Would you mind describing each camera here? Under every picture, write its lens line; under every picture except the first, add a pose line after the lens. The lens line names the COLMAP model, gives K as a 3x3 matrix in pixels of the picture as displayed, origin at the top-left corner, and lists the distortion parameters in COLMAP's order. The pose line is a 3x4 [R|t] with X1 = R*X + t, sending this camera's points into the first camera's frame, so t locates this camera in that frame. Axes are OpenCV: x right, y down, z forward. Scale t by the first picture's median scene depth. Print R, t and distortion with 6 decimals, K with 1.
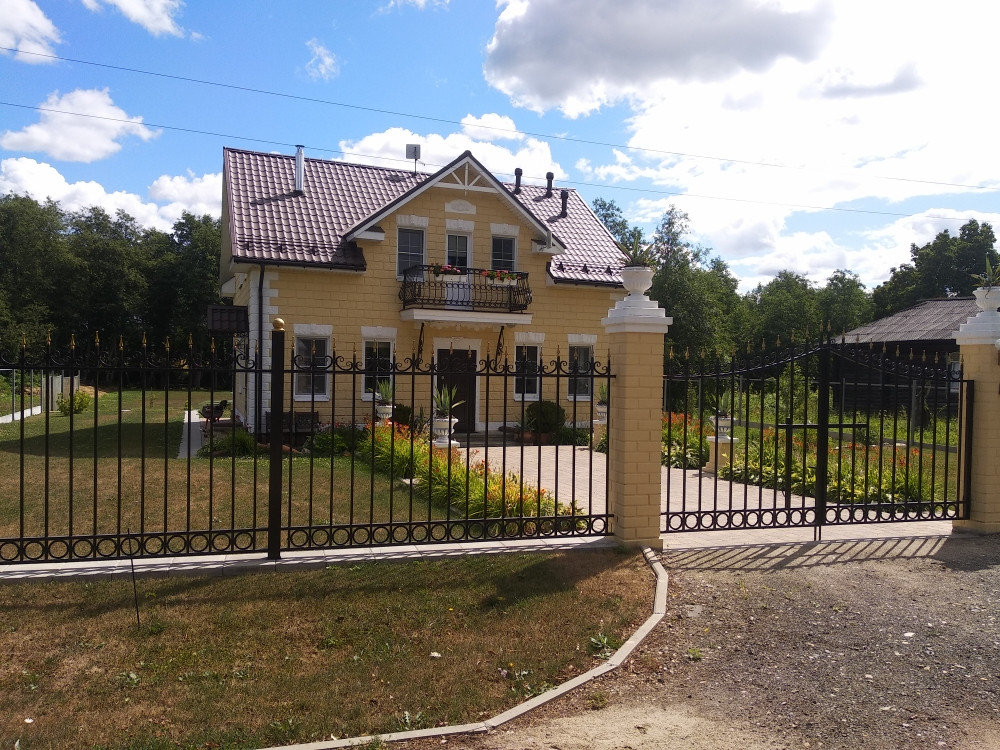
lens RADIAL K [[777.8, 0, 502.4], [0, 777.8, 374.5], [0, 0, 1]] dist [0.012156, -0.007865]
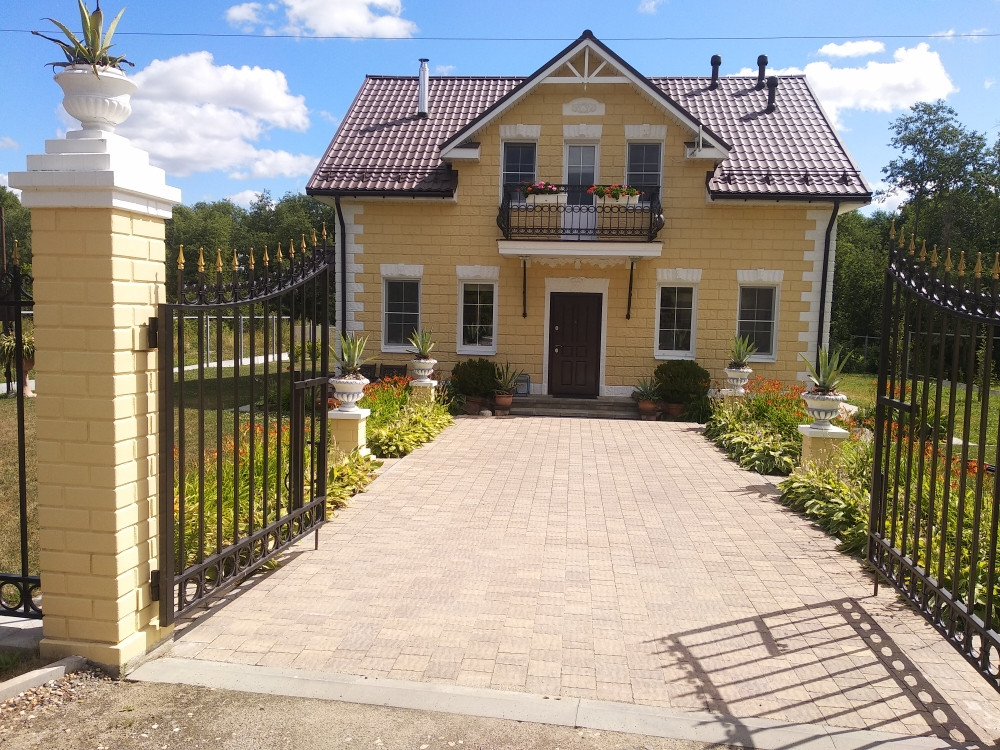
lens RADIAL K [[777.8, 0, 500.3], [0, 777.8, 378.0], [0, 0, 1]] dist [0.012156, -0.007865]
pose [[0.895645, 0.035272, -0.443370, 0.228409], [-0.008165, 0.997986, 0.062899, 0.005858], [0.444696, -0.052715, 0.894129, 0.257640]]
